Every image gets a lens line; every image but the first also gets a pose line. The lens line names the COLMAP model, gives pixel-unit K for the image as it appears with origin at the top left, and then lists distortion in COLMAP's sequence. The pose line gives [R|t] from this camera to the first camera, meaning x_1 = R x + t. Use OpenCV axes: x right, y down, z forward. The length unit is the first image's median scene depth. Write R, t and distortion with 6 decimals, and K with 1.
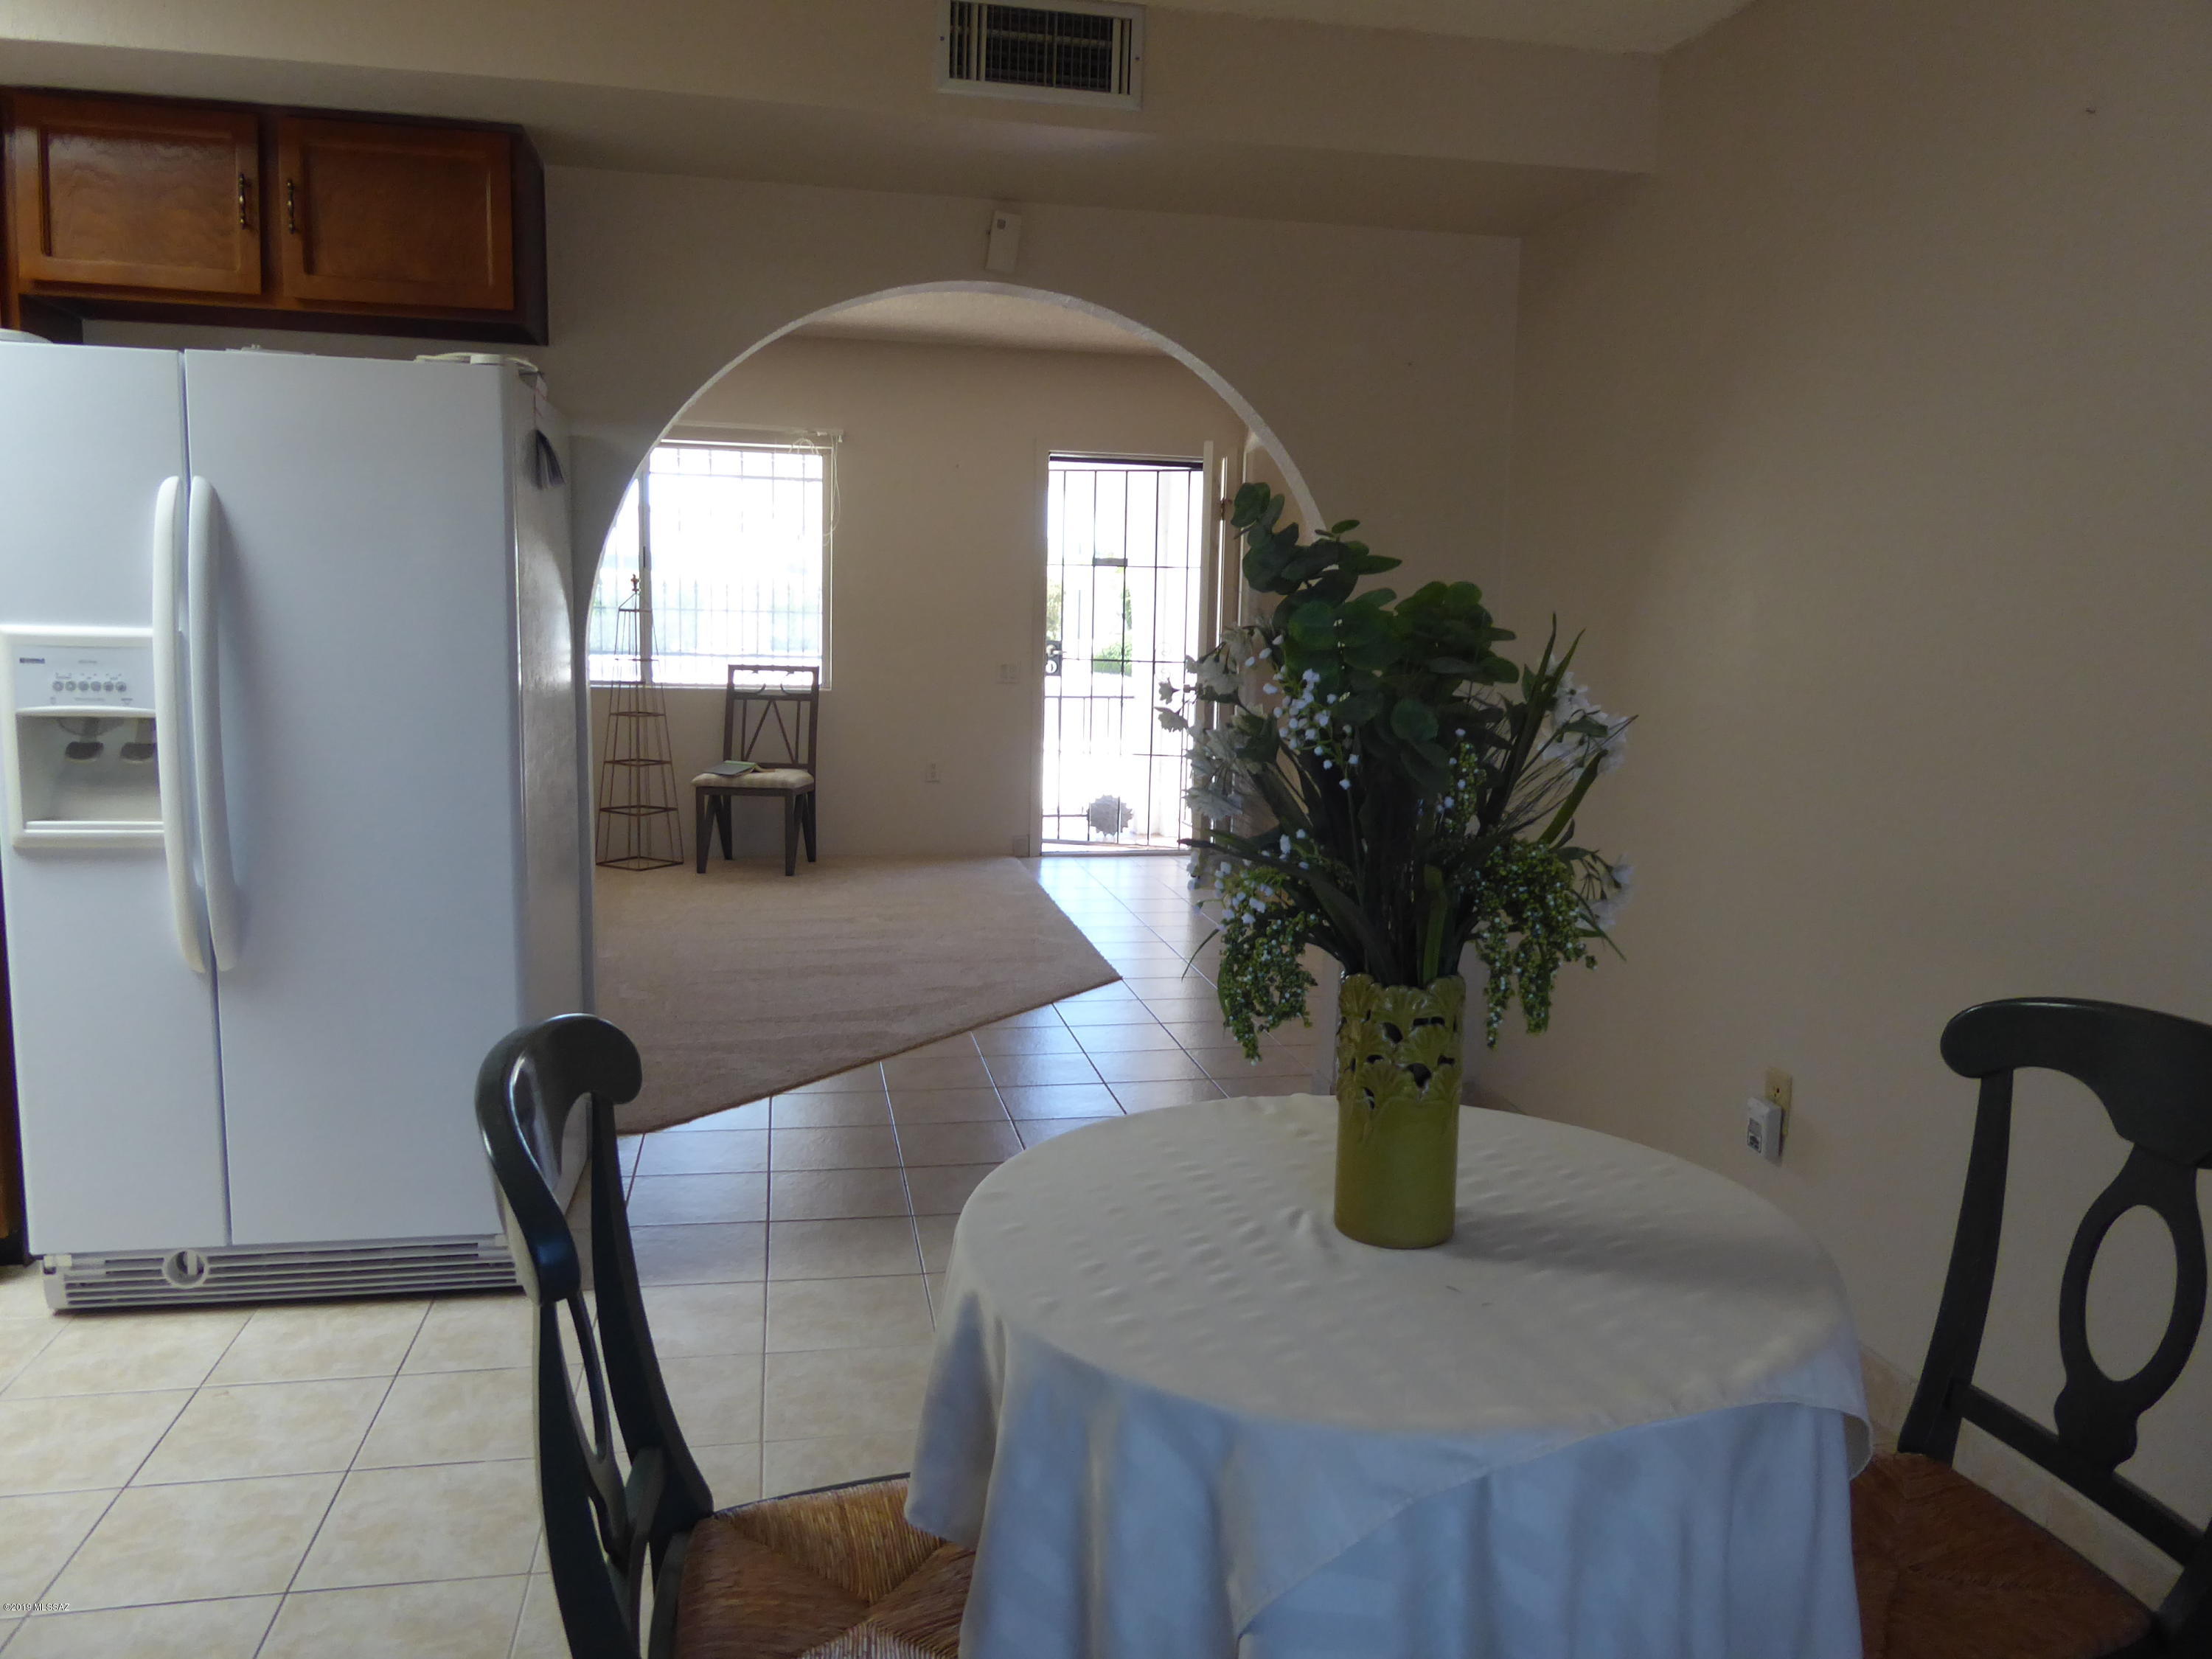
lens RADIAL K [[1613.8, 0, 1118.1], [0, 1613.8, 820.9], [0, 0, 1]] dist [-0.038680, 0.025565]
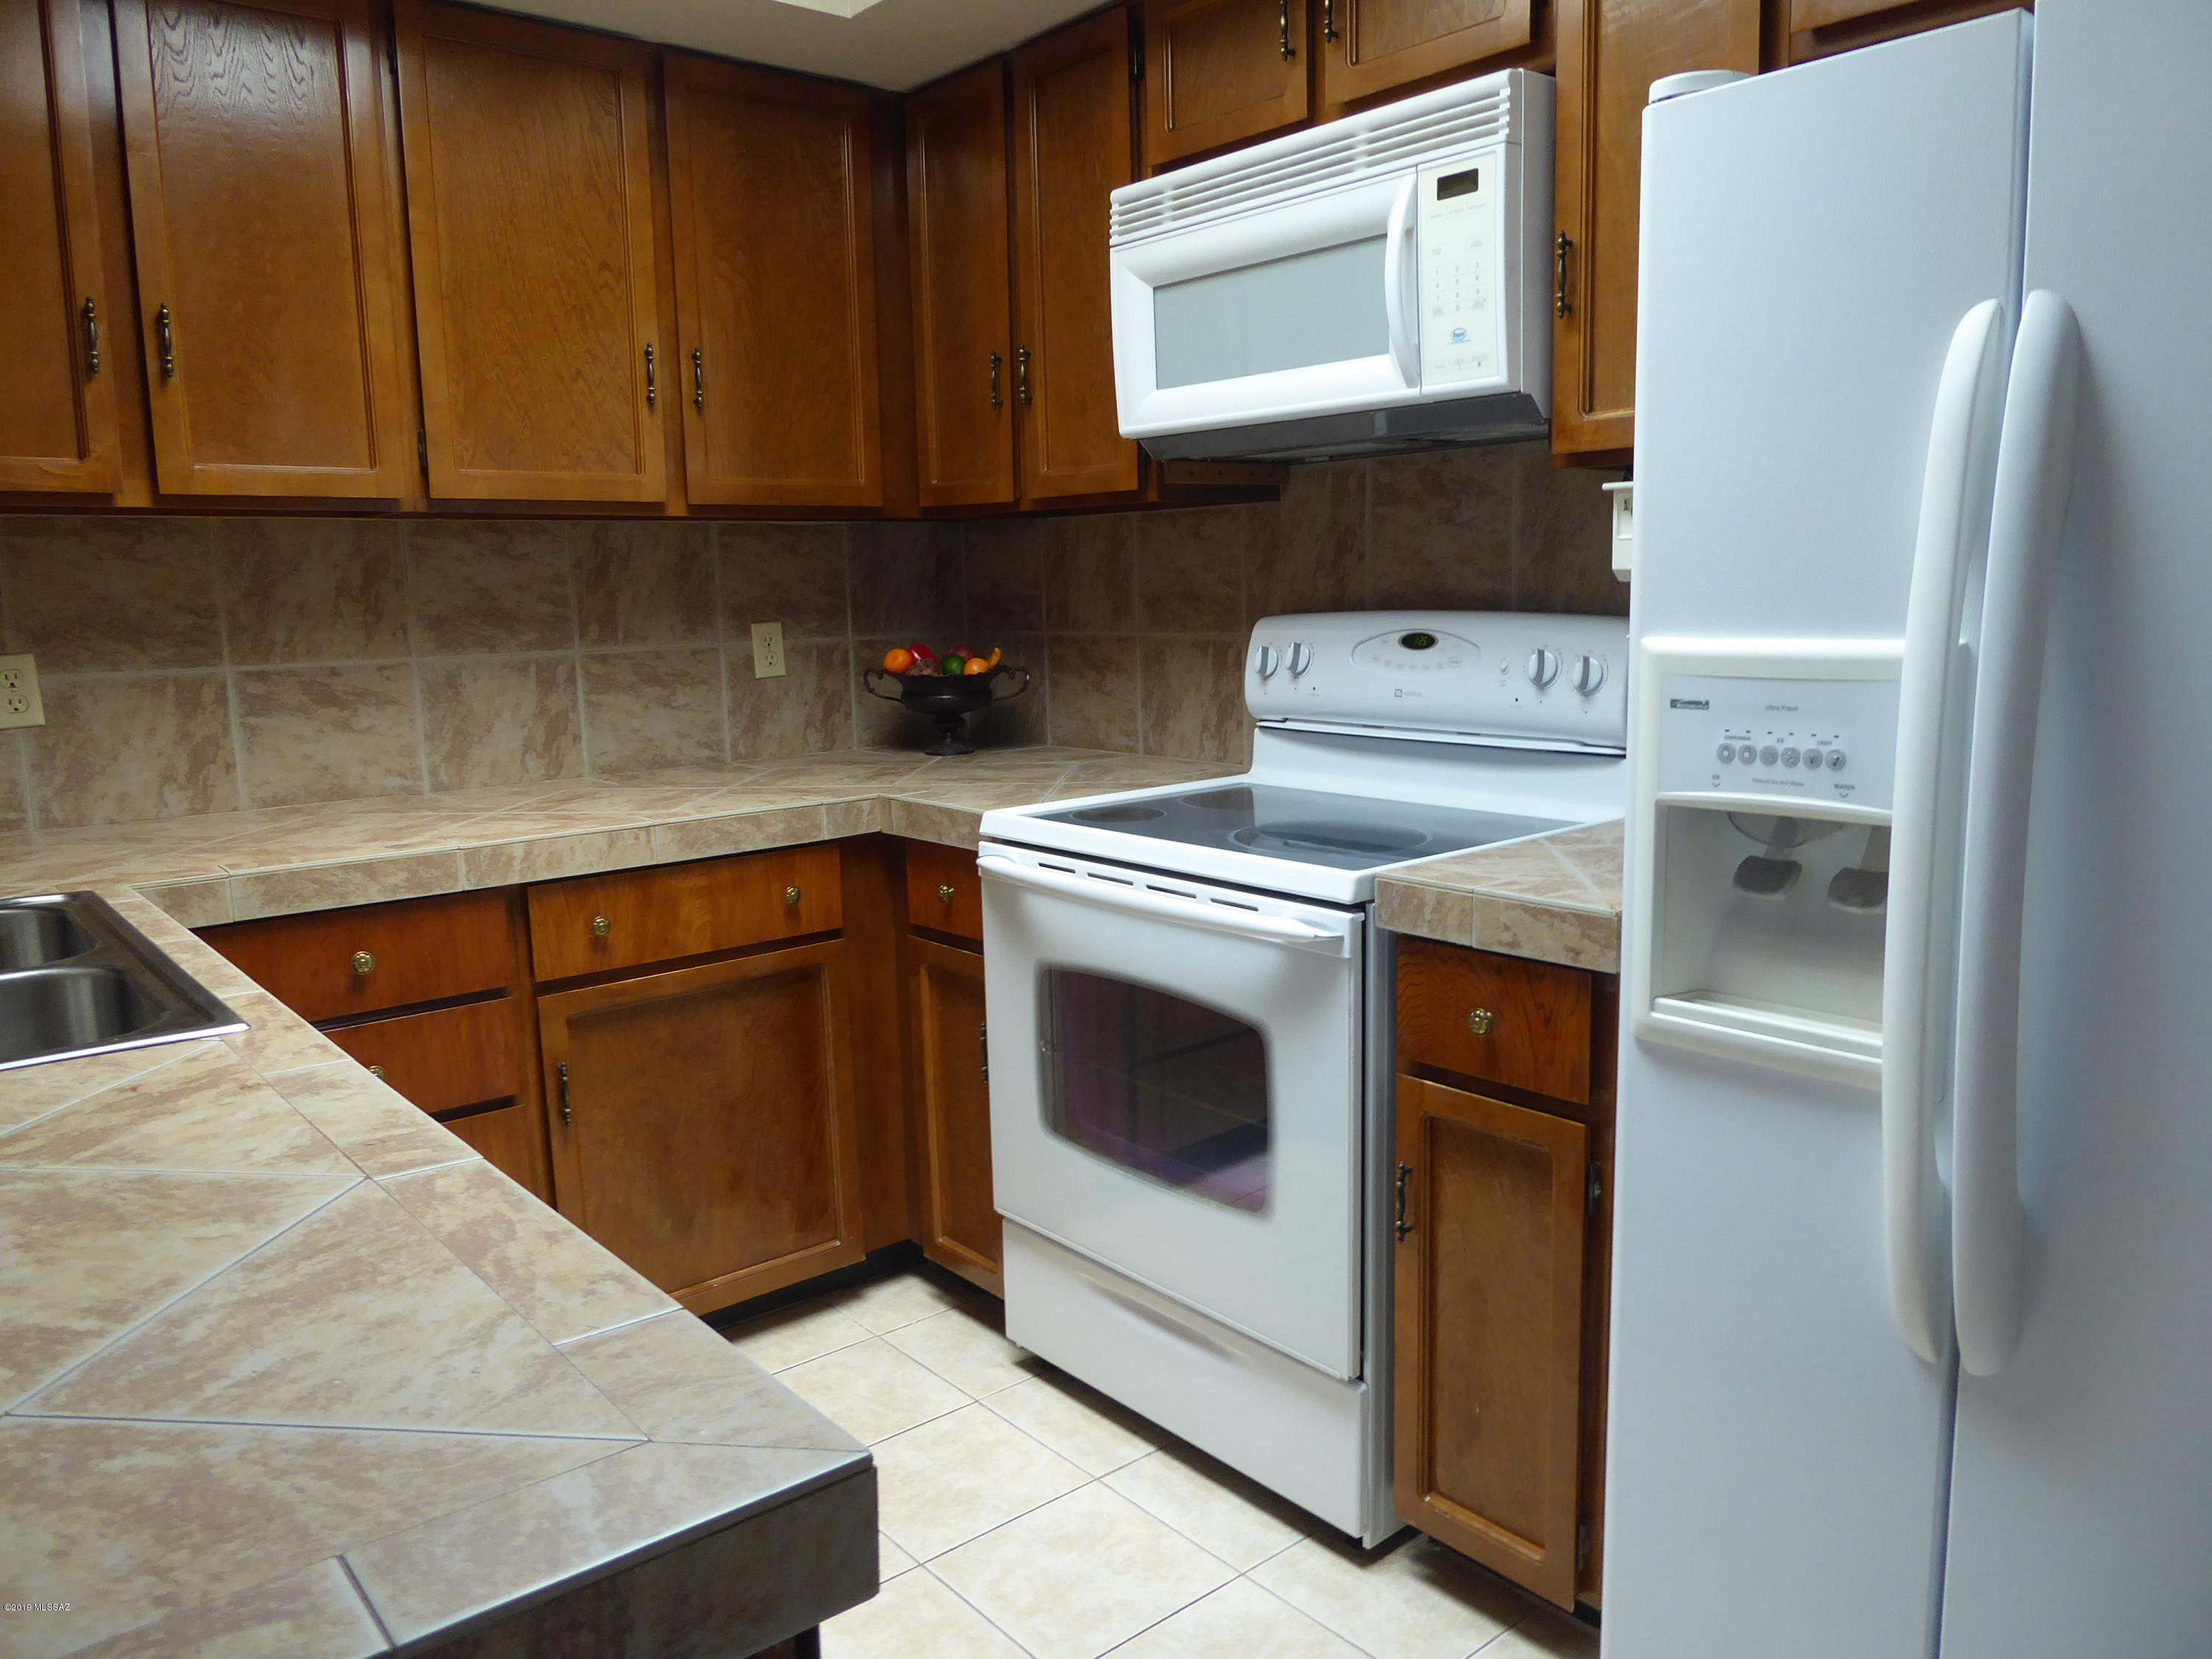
lens RADIAL K [[1613.8, 0, 1111.7], [0, 1613.8, 821.6], [0, 0, 1]] dist [-0.038680, 0.025565]
pose [[0.505983, 0.070701, -0.859641, -0.312205], [-0.109058, 0.993880, 0.017550, -0.049538], [0.855621, 0.084870, 0.510597, 0.559132]]
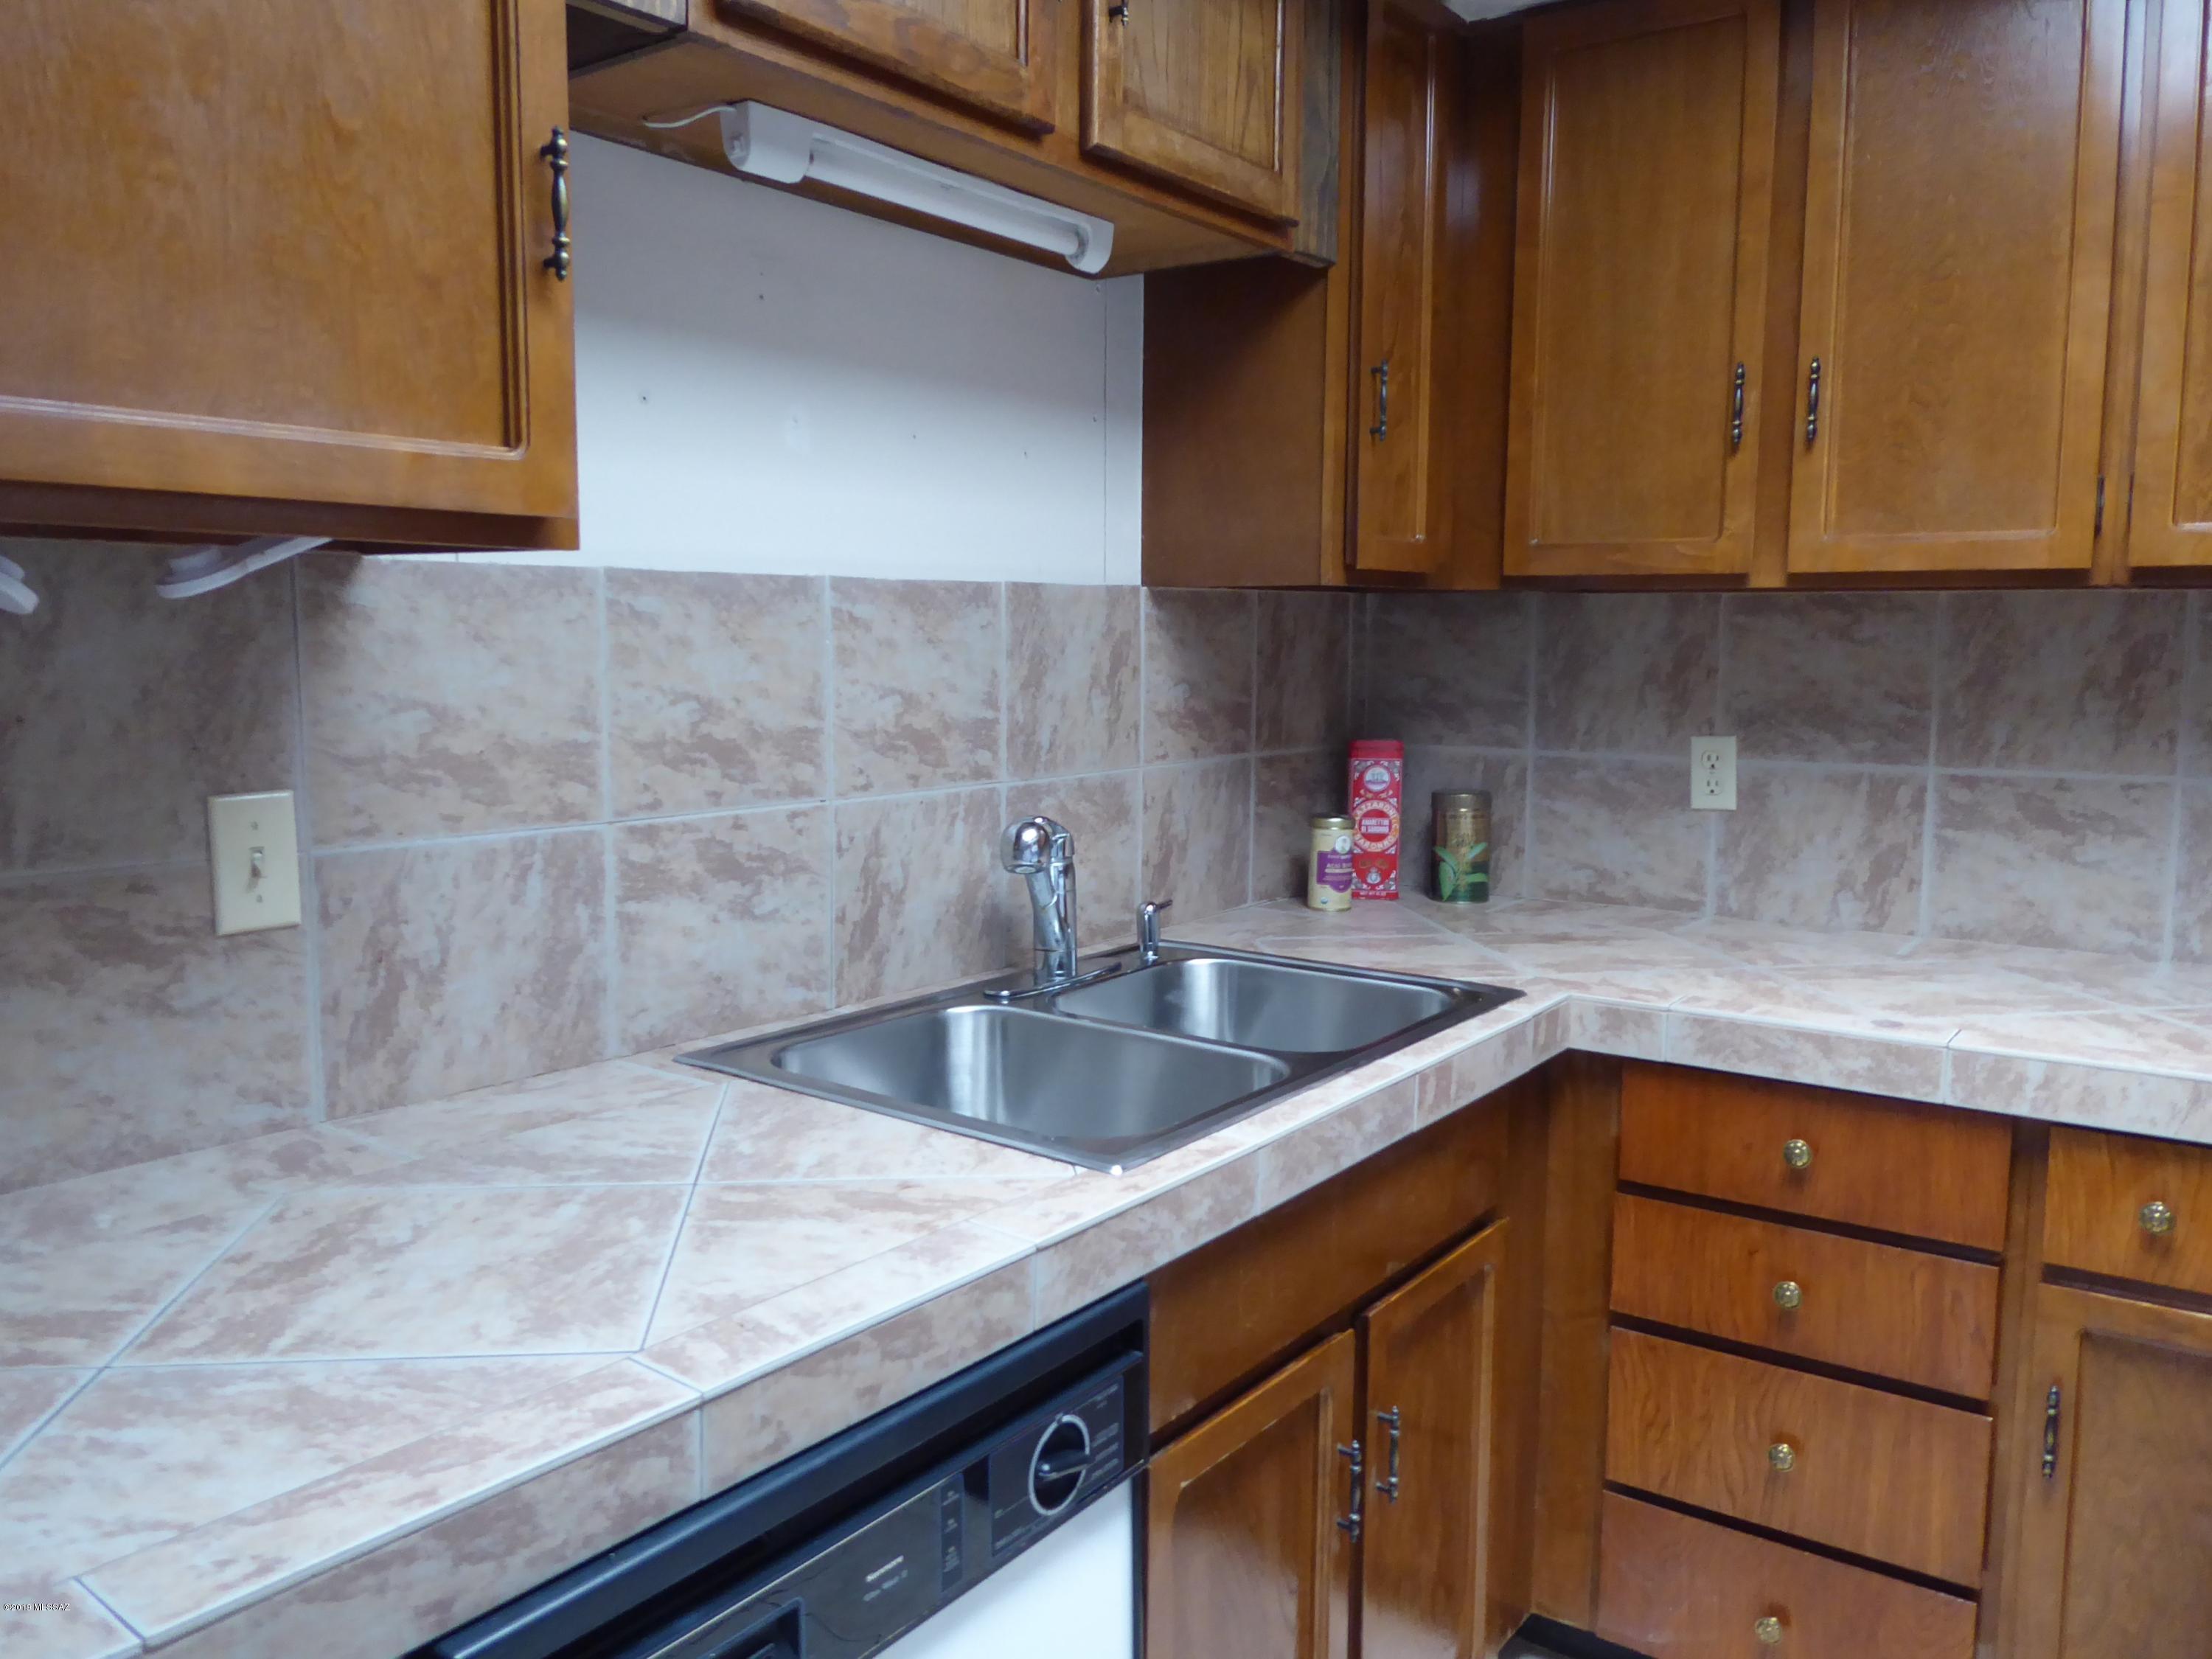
lens RADIAL K [[1613.8, 0, 1112.1], [0, 1613.8, 829.6], [0, 0, 1]] dist [-0.038680, 0.025565]
pose [[-0.741426, 0.031200, -0.670308, -0.589894], [-0.149270, 0.966222, 0.210081, -0.158422], [0.654221, 0.255816, -0.711725, 0.948991]]
